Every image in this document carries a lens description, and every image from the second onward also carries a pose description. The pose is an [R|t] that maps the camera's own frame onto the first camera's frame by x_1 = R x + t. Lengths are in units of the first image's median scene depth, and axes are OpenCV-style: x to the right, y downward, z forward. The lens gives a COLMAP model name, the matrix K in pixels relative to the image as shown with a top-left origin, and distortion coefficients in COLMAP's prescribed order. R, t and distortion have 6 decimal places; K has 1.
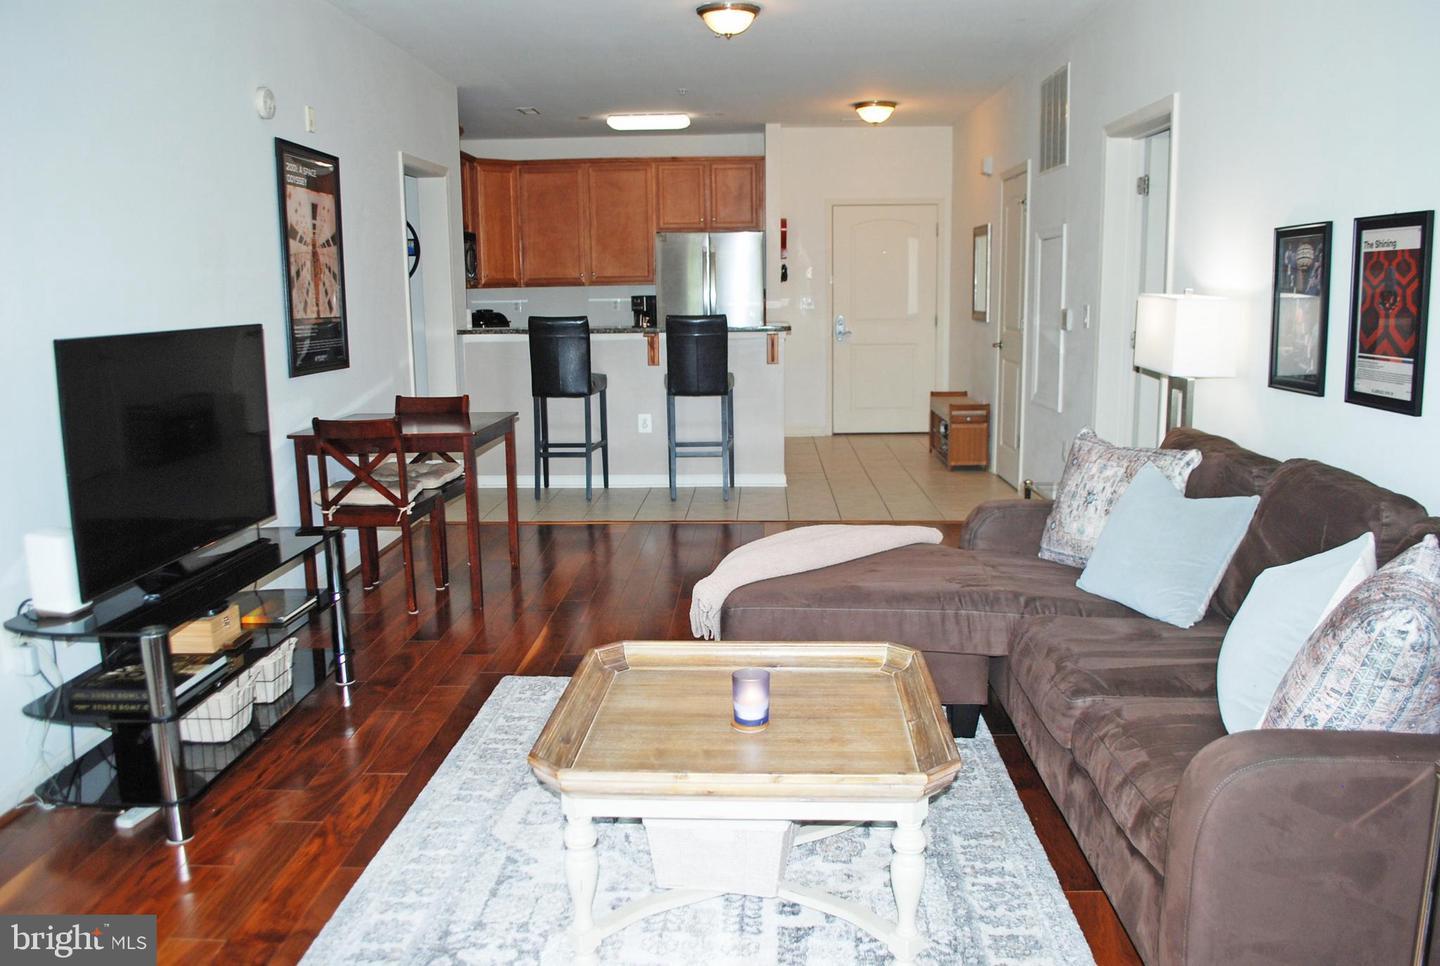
lens RADIAL K [[1150.6, 0, 720.0], [0, 1150.6, 483.0], [0, 0, 1]] dist [-0.081659, 0.009119]
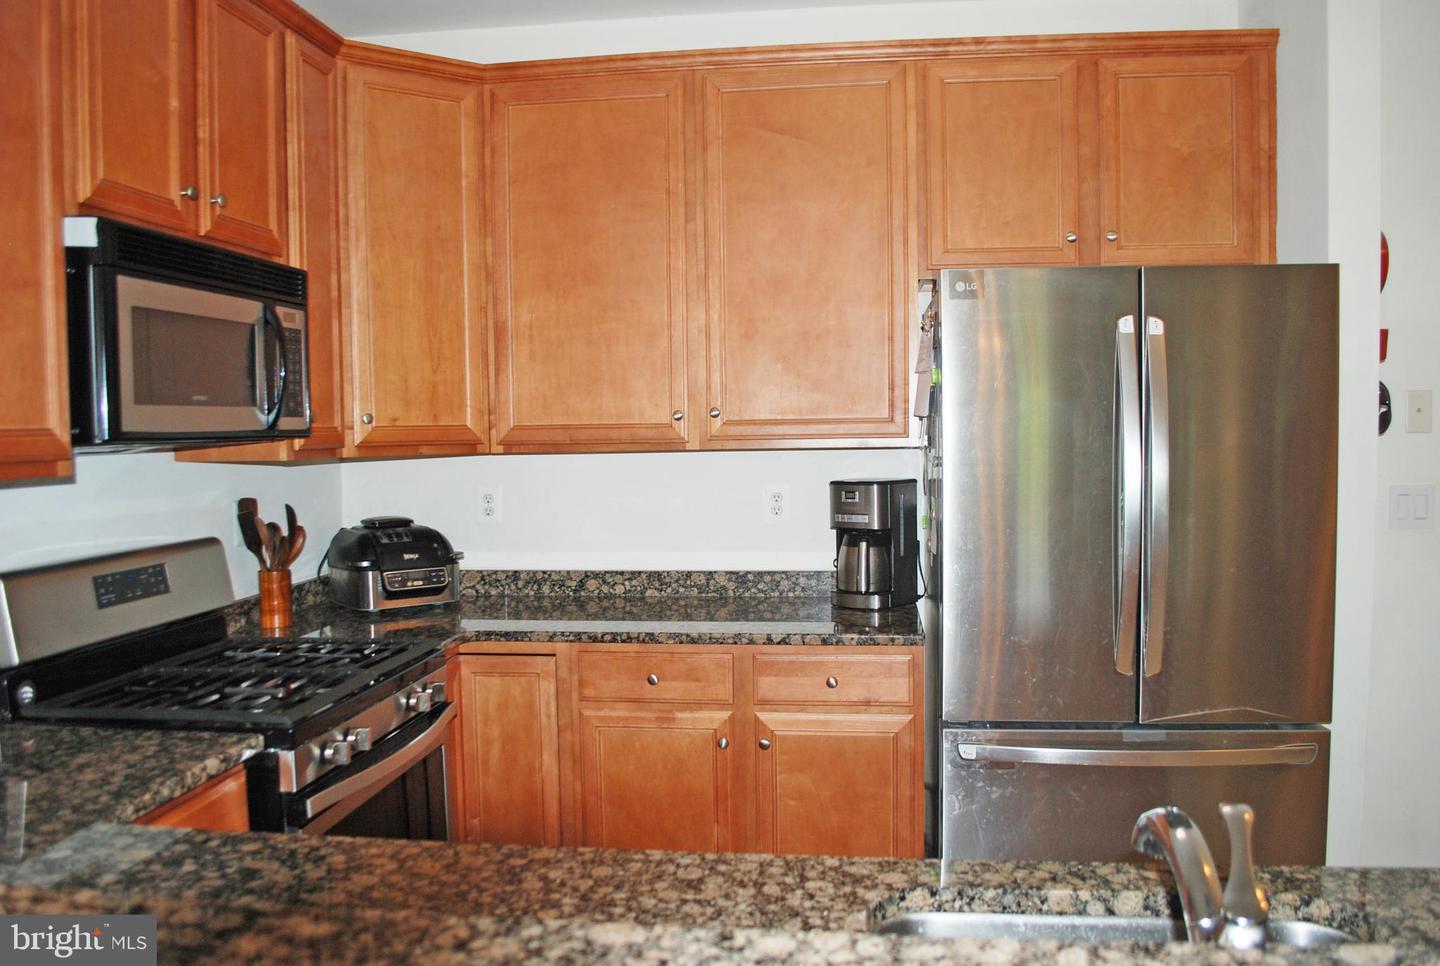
lens RADIAL K [[1150.6, 0, 720.0], [0, 1150.6, 483.0], [0, 0, 1]] dist [-0.081659, 0.009119]
pose [[0.996434, 0.002855, -0.084329, -0.230720], [-0.012527, 0.993357, -0.114392, -0.355837], [0.083442, 0.115041, 0.989850, 1.930522]]
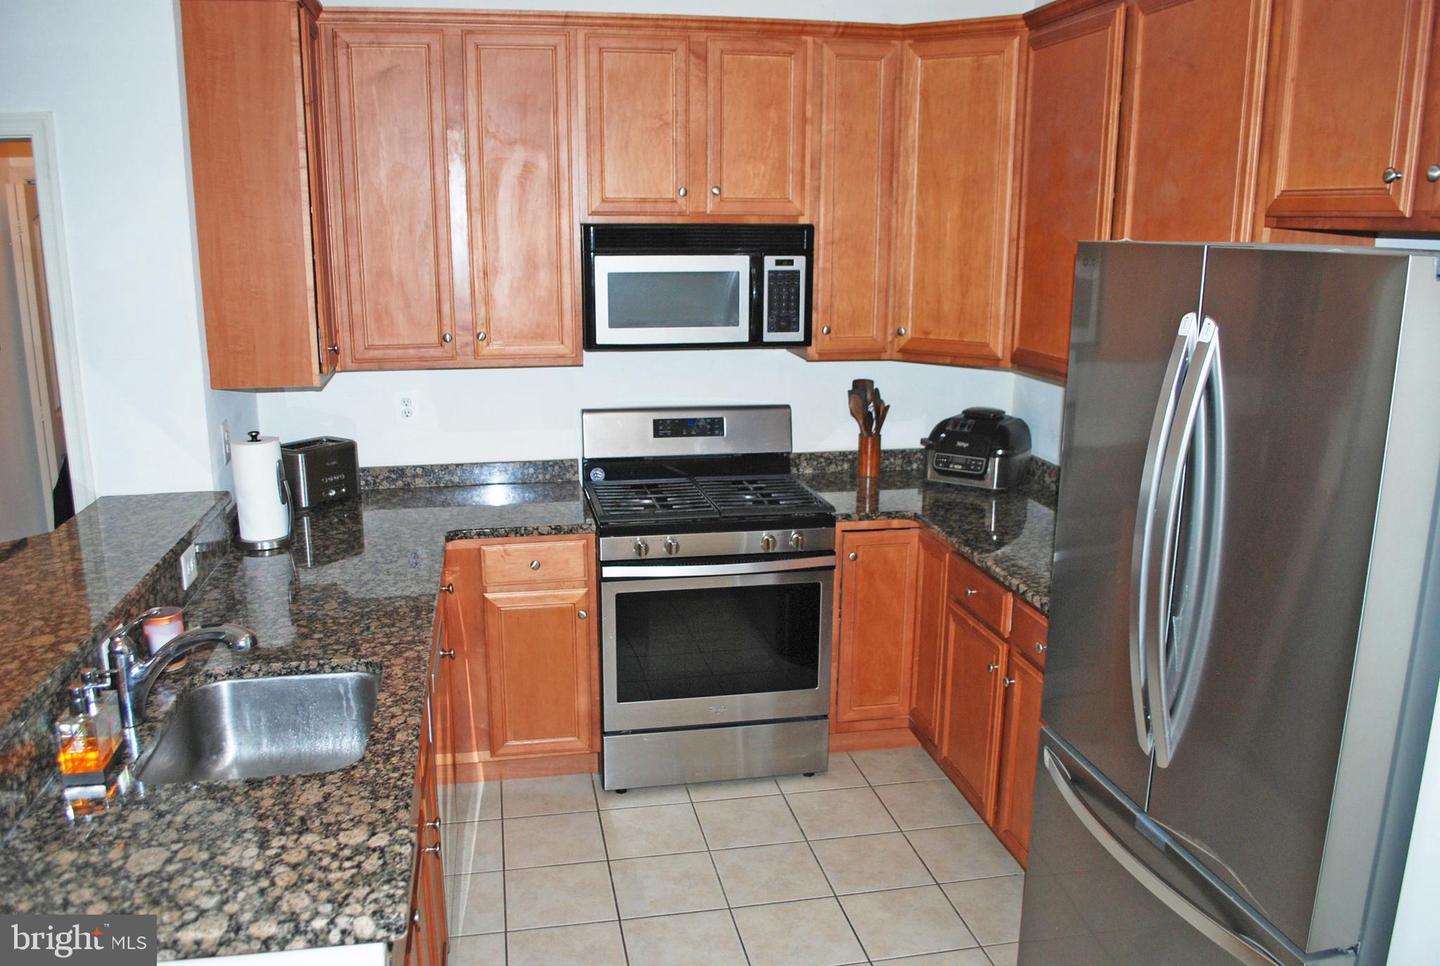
lens RADIAL K [[1144.6, 0, 715.9], [0, 1144.6, 491.1], [0, 0, 1]] dist [-0.076612, -0.001157]
pose [[0.234081, 0.236269, -0.943071, 0.474259], [-0.169735, 0.965055, 0.199646, -0.542820], [0.957286, 0.113339, 0.266005, 2.314104]]
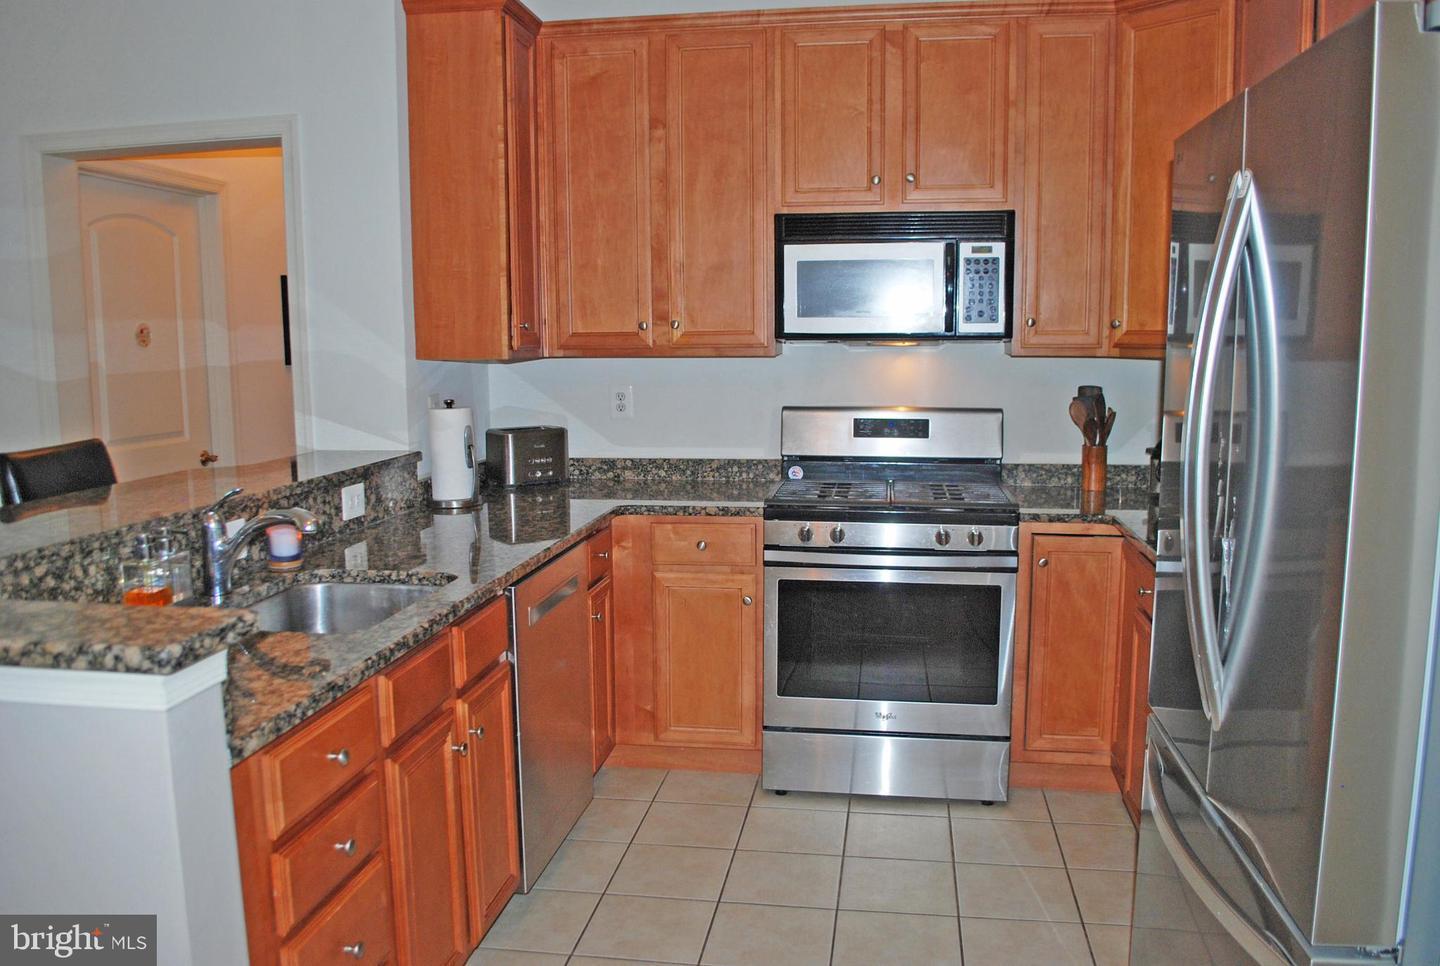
lens RADIAL K [[1150.6, 0, 720.0], [0, 1150.6, 483.0], [0, 0, 1]] dist [-0.081659, 0.009119]
pose [[-0.107463, 0.146173, -0.983405, 0.488464], [-0.159570, 0.973774, 0.162179, -0.471626], [0.981320, 0.174350, -0.081319, 2.526933]]
